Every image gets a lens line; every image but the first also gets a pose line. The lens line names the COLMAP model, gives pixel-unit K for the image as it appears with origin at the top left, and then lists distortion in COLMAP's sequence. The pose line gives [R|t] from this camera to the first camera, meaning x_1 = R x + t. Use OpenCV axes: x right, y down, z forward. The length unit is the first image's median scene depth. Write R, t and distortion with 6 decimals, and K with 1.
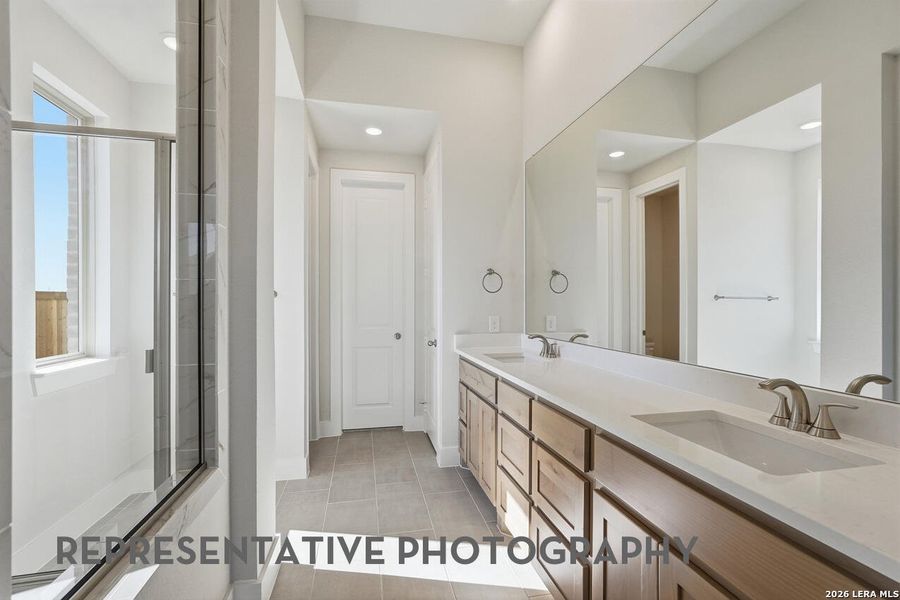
lens RADIAL K [[401.6, 0, 450.0], [0, 401.6, 300.0], [0, 0, 1]] dist [0.000605, 0.000544]
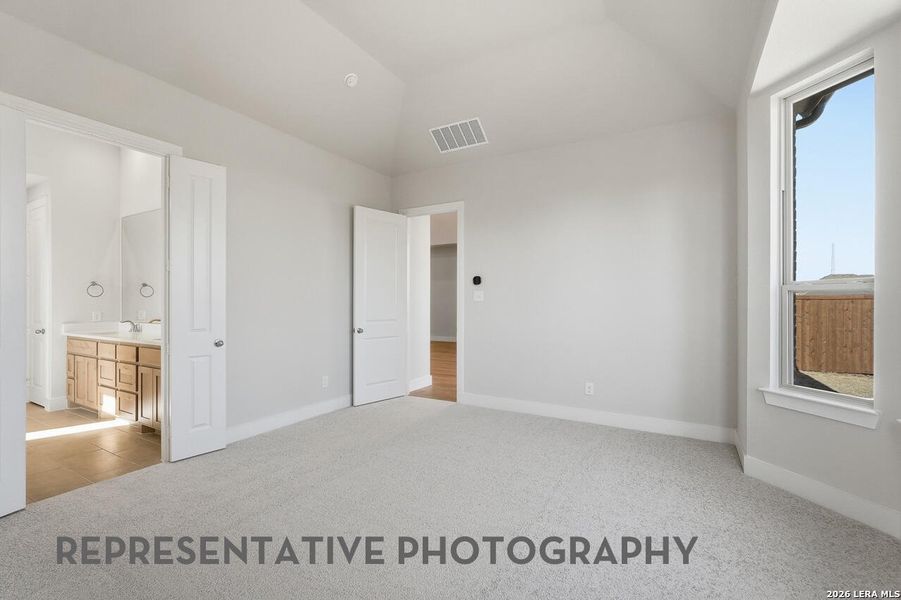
lens RADIAL K [[402.1, 0, 450.5], [0, 402.1, 300.0], [0, 0, 1]] dist [0.000605, 0.000544]
pose [[0.681893, -0.001527, 0.731450, -0.107904], [-0.003577, 0.999979, 0.005423, -0.019723], [-0.731443, -0.006314, 0.681873, -1.191097]]
